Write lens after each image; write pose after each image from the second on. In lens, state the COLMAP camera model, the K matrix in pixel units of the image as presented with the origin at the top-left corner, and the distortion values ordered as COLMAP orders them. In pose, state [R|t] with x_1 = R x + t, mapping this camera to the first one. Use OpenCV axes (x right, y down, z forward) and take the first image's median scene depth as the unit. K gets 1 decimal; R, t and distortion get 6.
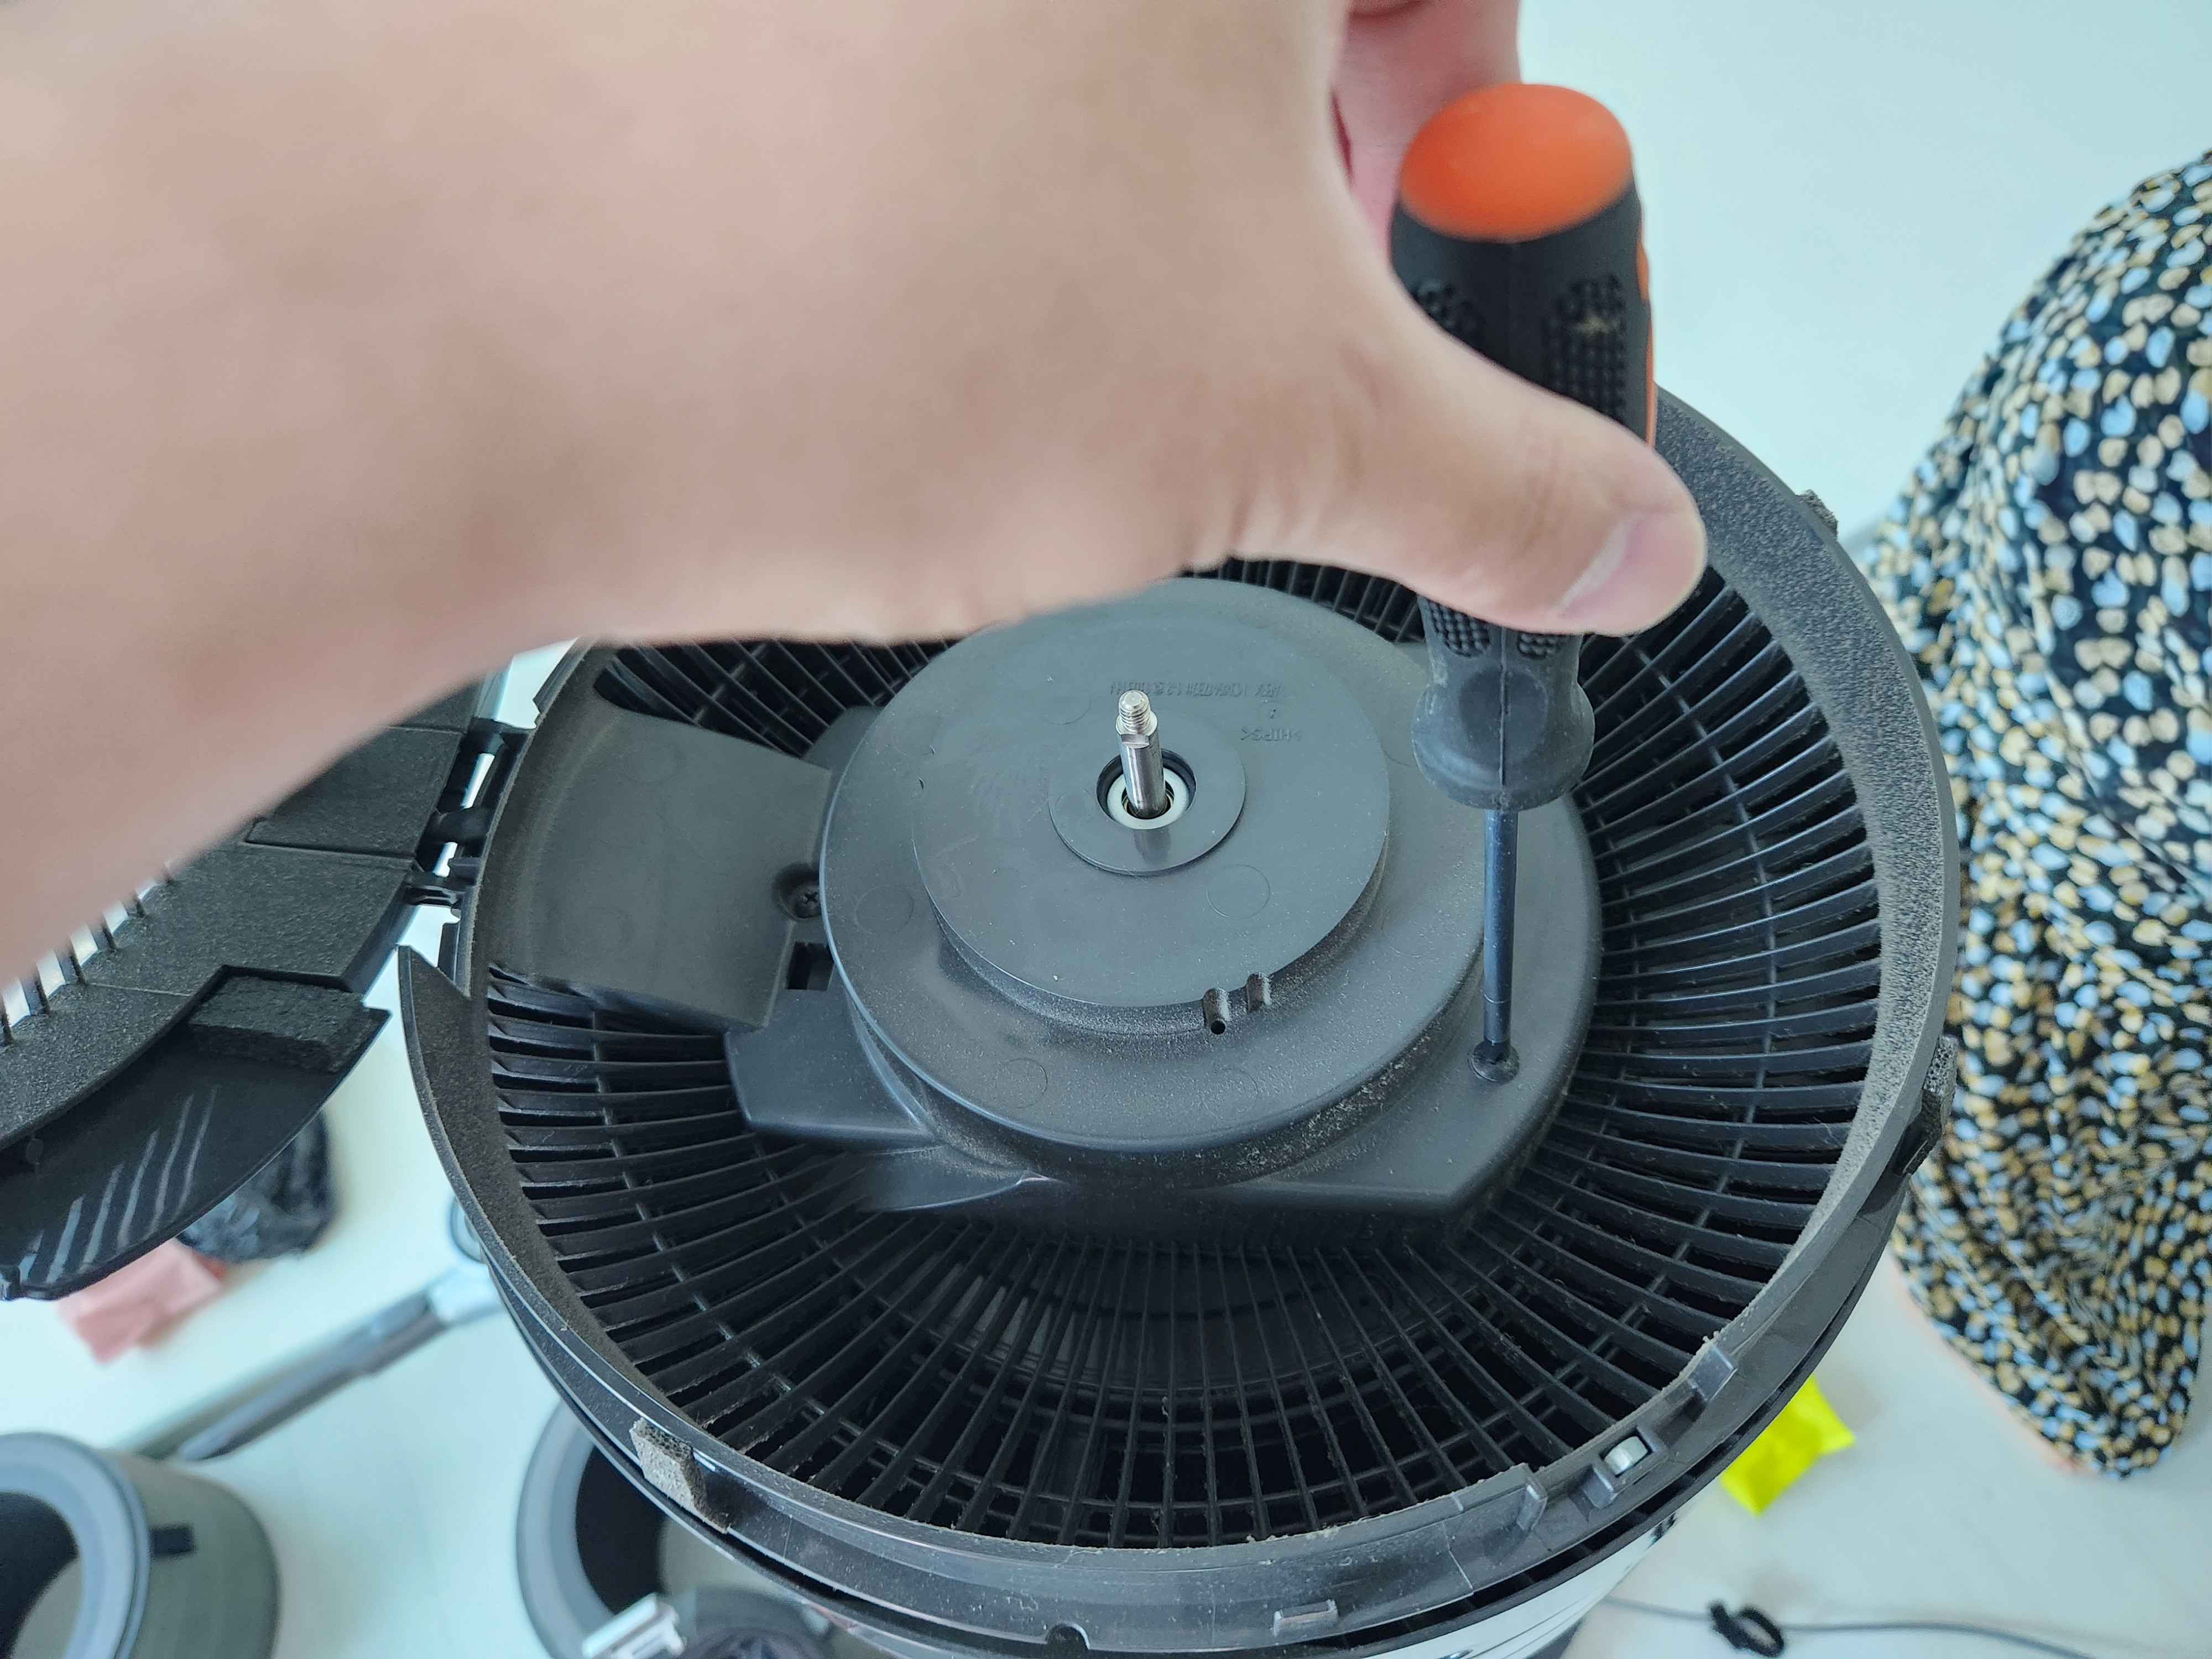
lens RADIAL K [[1494.4, 0, 1116.0], [0, 1494.4, 827.7], [0, 0, 1]] dist [0.009726, -0.029294]
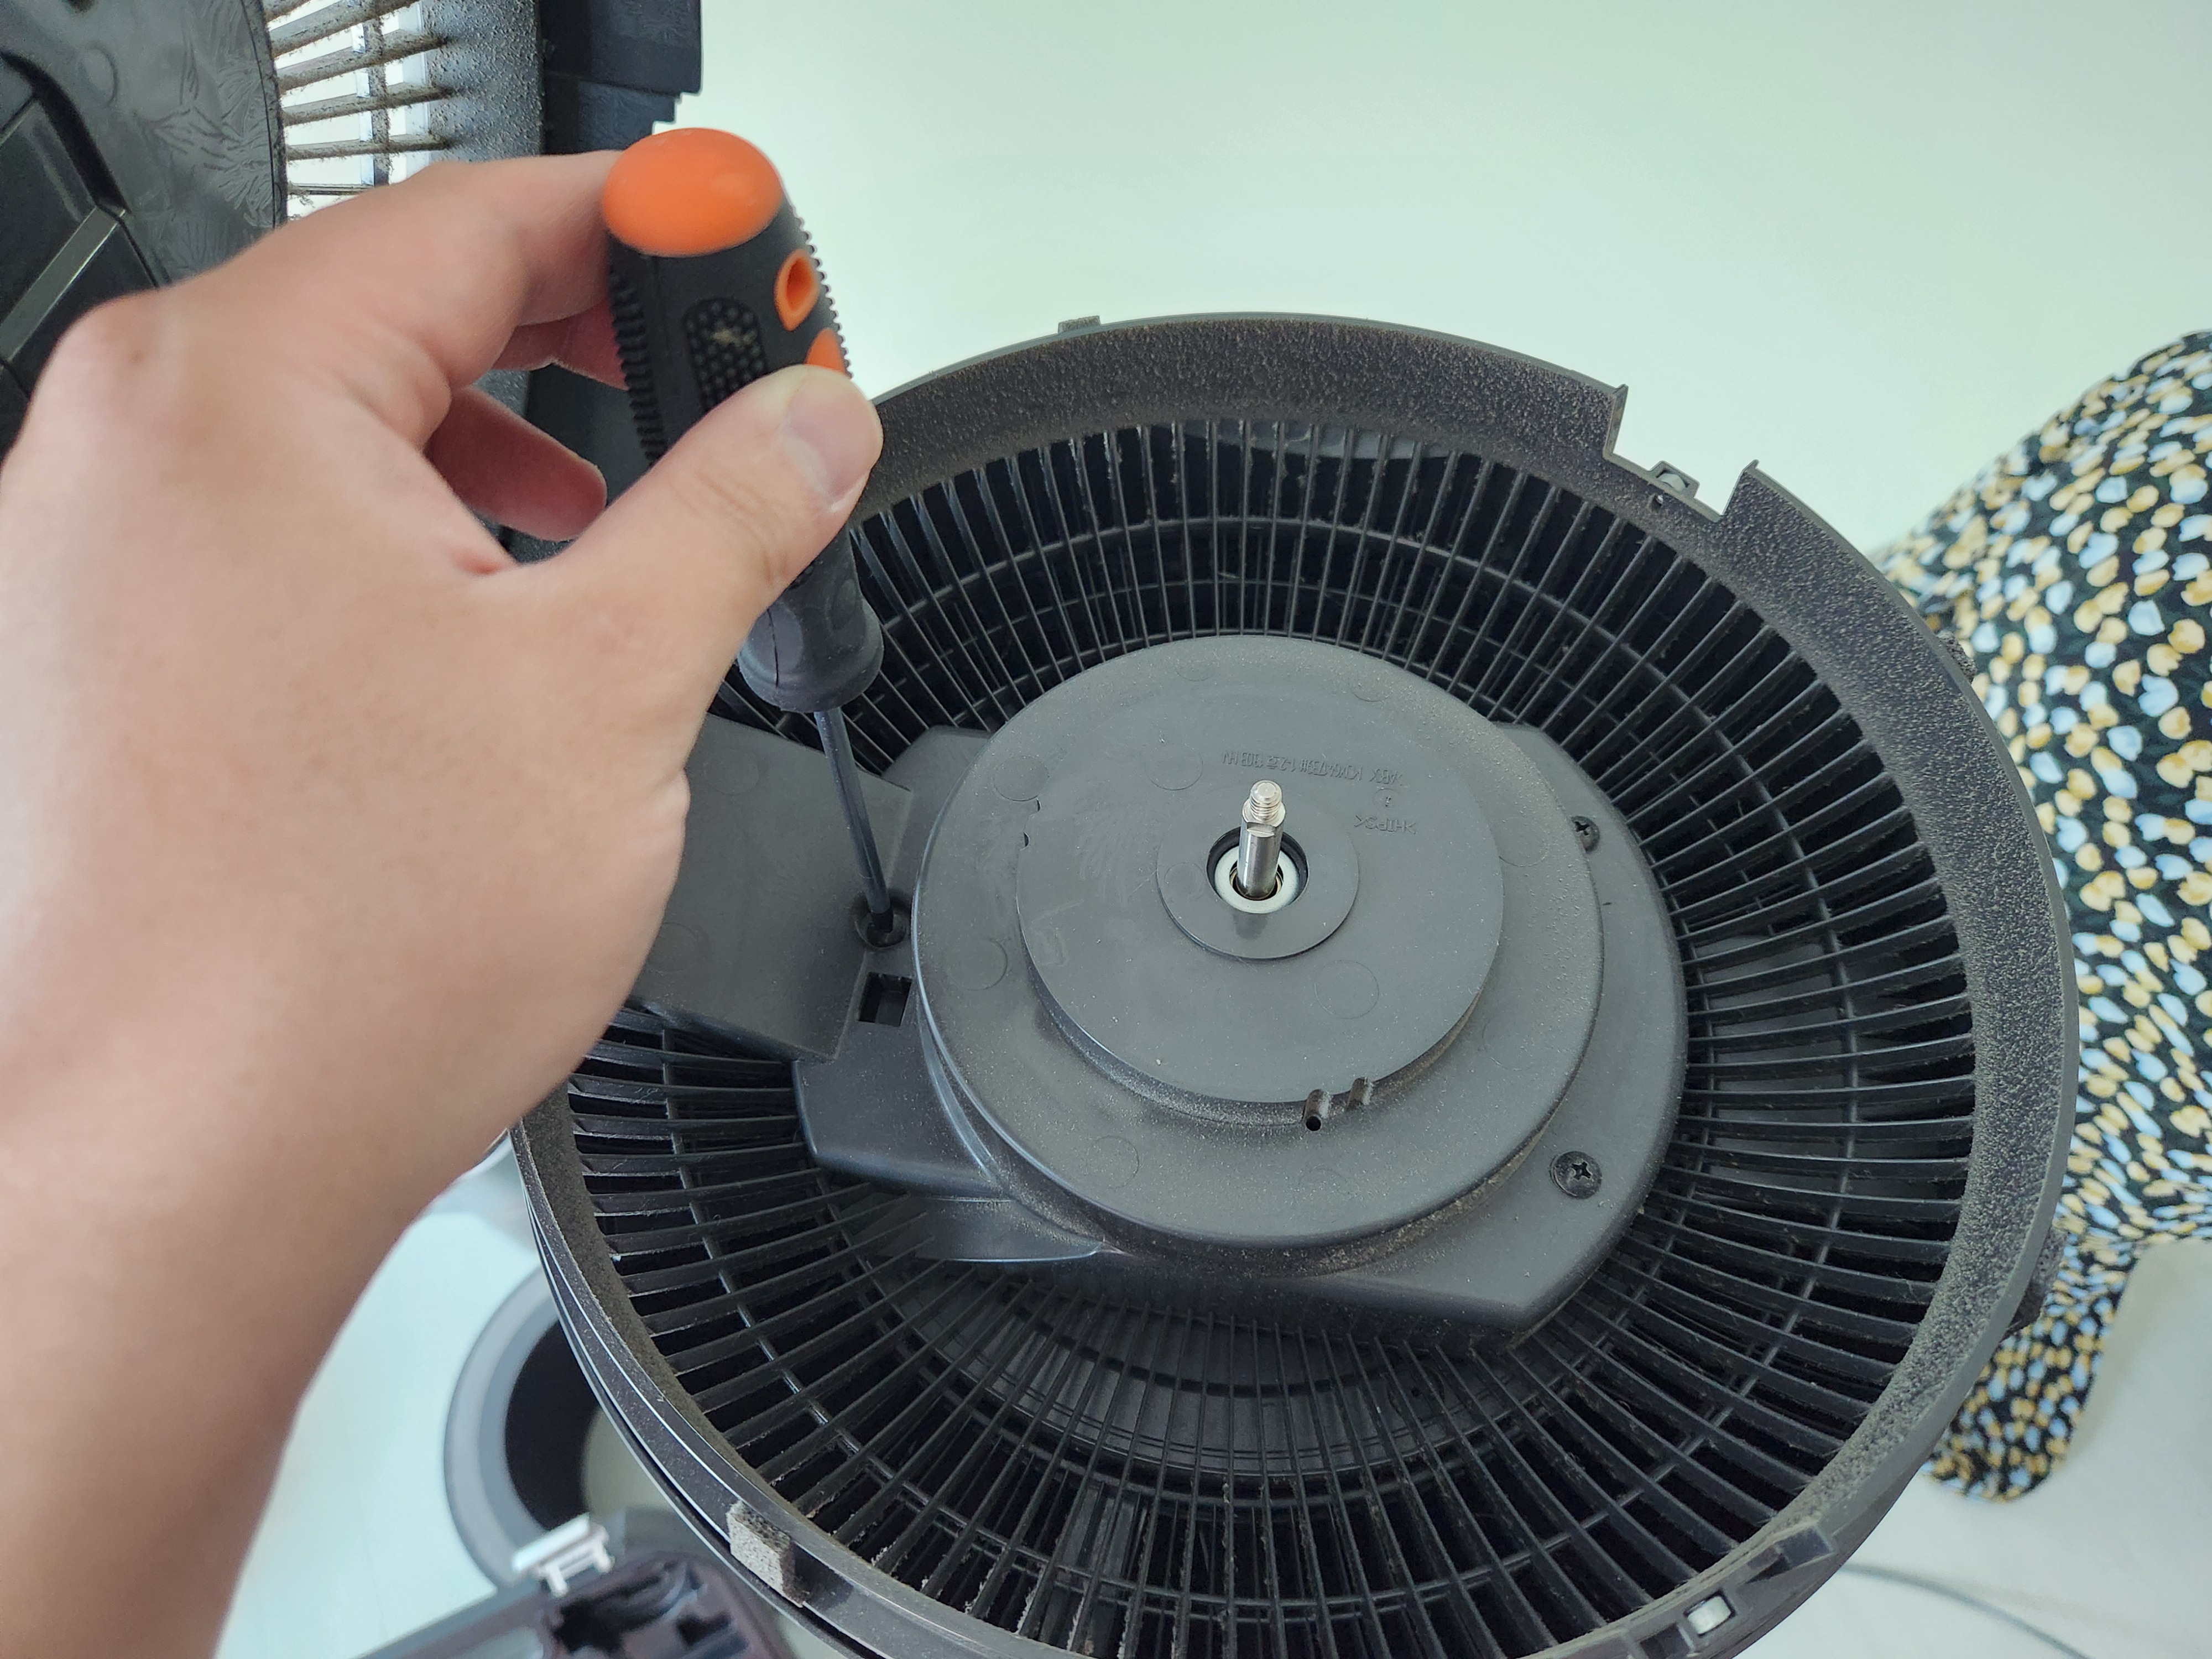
lens RADIAL K [[1494.4, 0, 1111.5], [0, 1494.4, 824.3], [0, 0, 1]] dist [0.009726, -0.029294]
pose [[0.994805, 0.095141, 0.036199, -0.112435], [-0.096804, 0.994176, 0.047364, -0.091668], [-0.031482, -0.050623, 0.998222, 0.019101]]
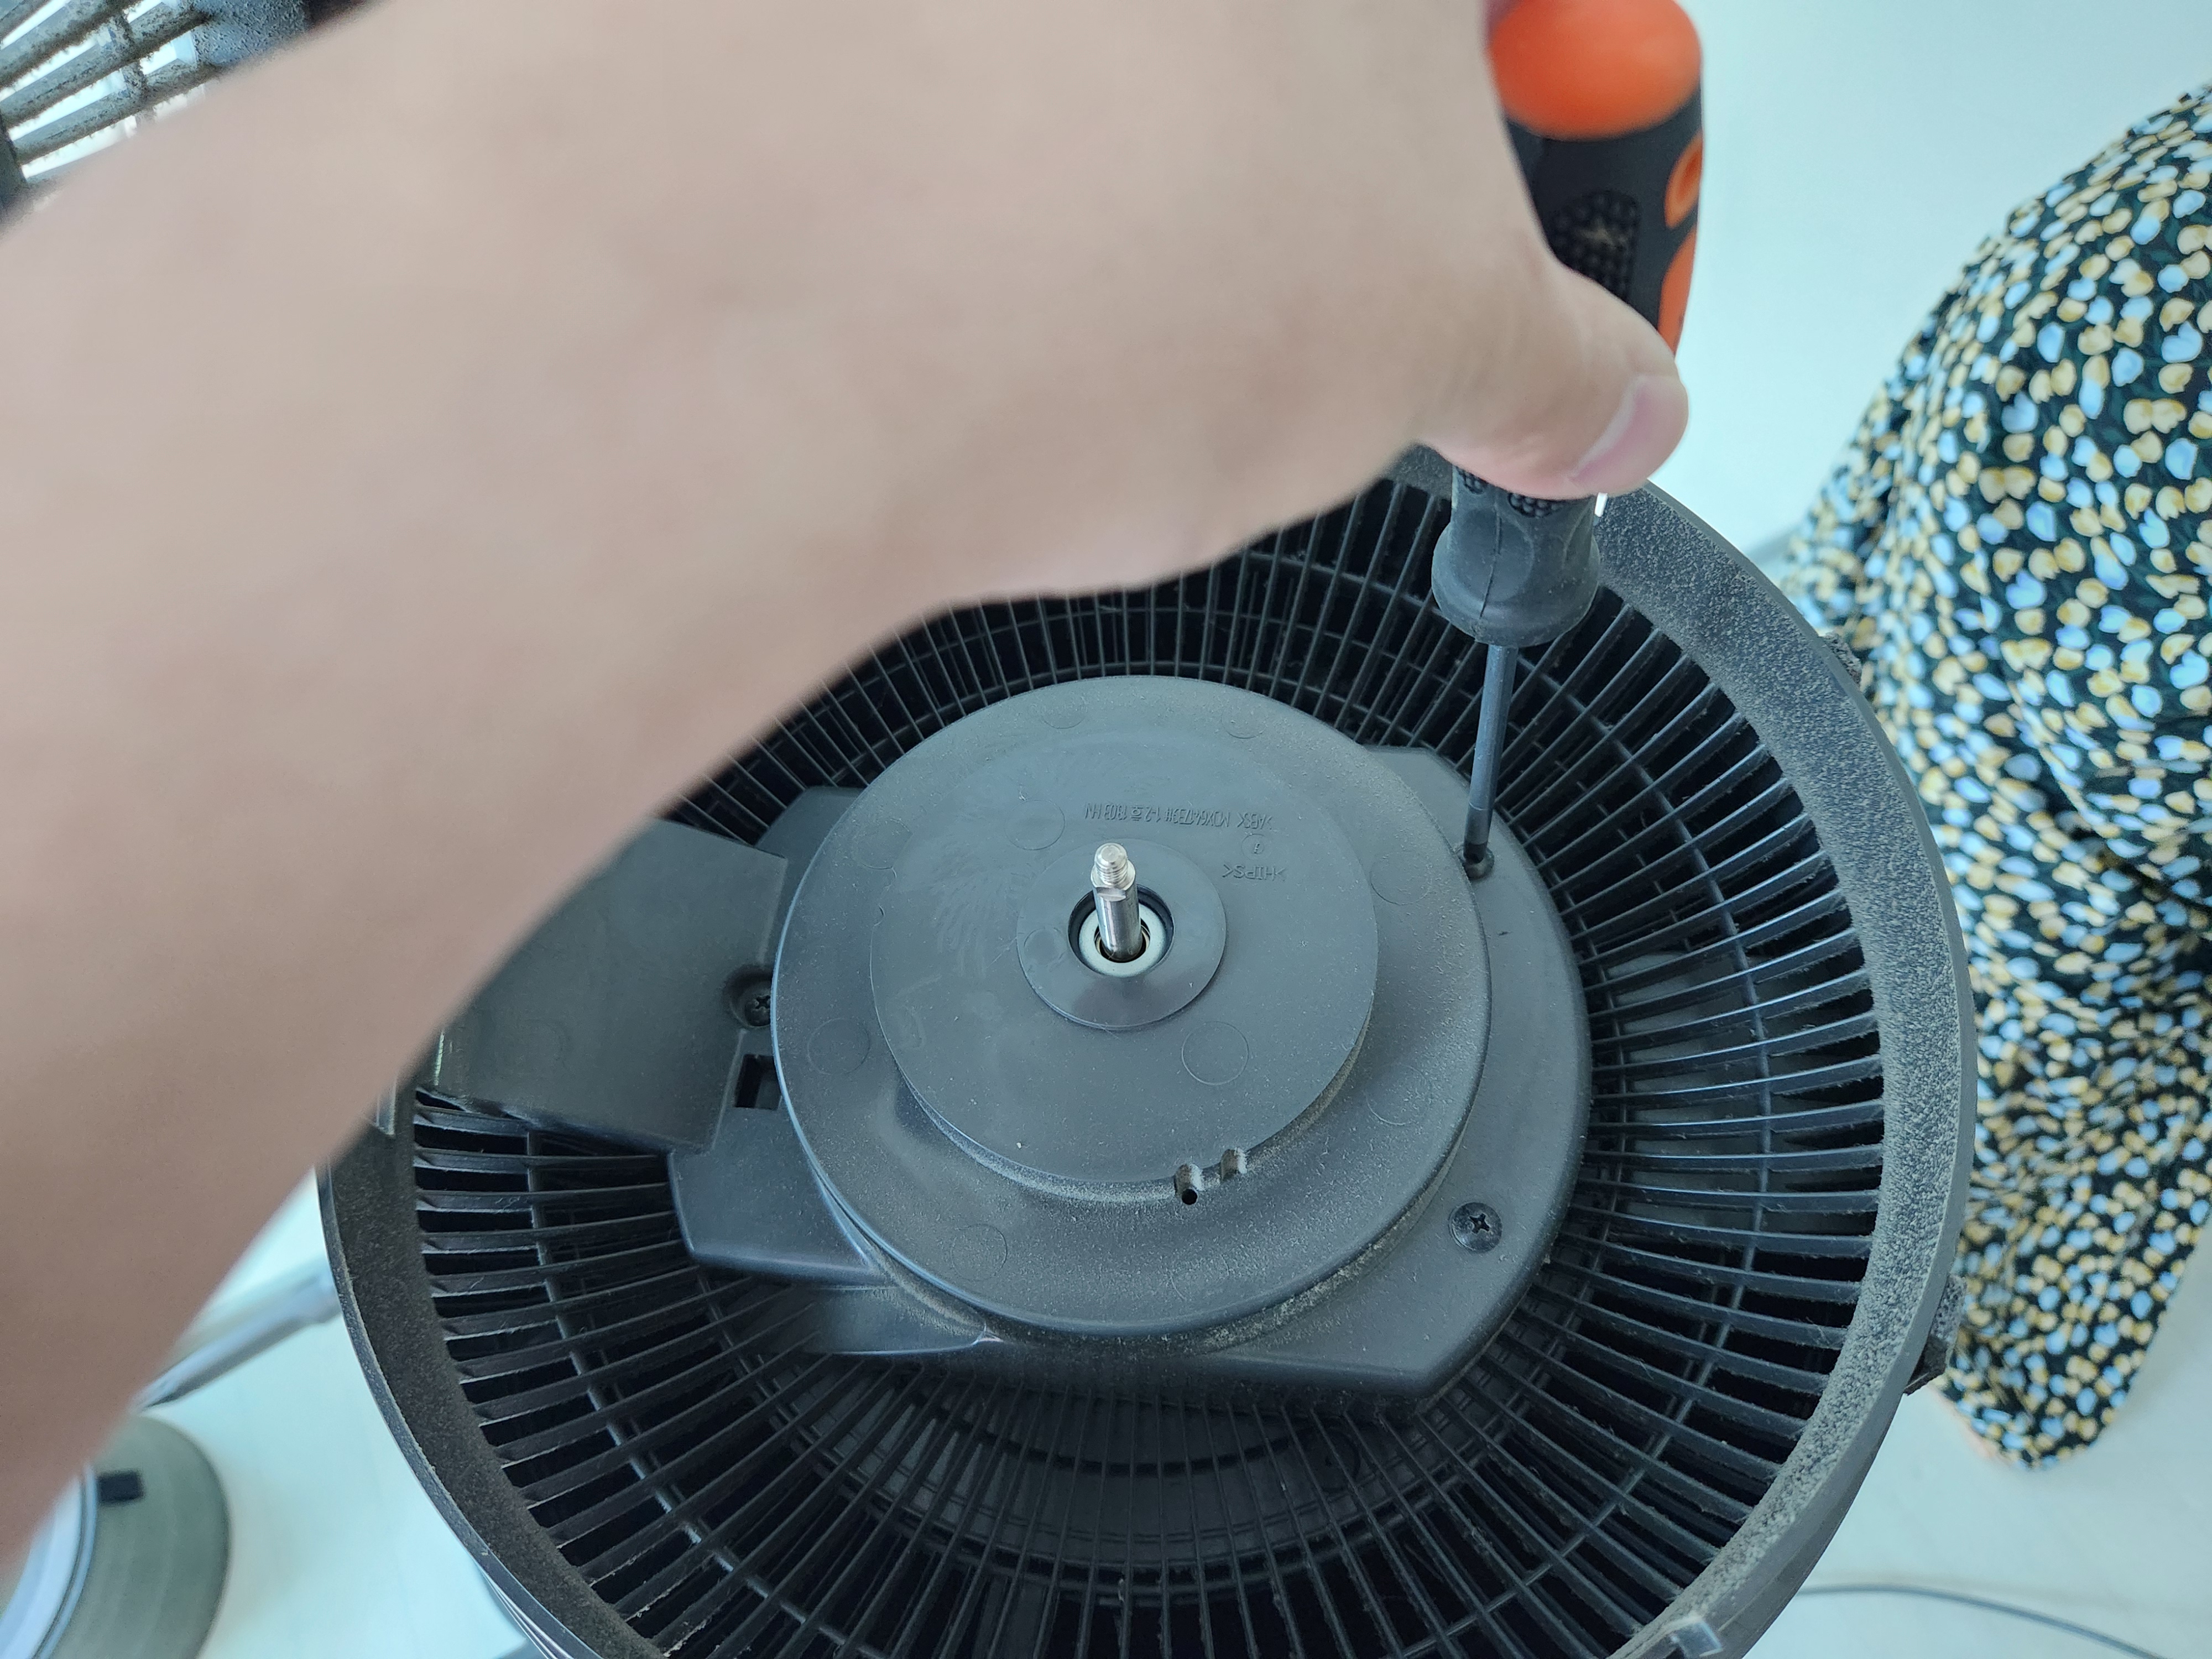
lens RADIAL K [[1494.4, 0, 1121.0], [0, 1494.4, 820.1], [0, 0, 1]] dist [0.009726, -0.029294]
pose [[0.999360, 0.026678, 0.023823, -0.003531], [-0.027956, 0.998091, 0.055063, -0.145175], [-0.022309, -0.055694, 0.998199, 0.062685]]
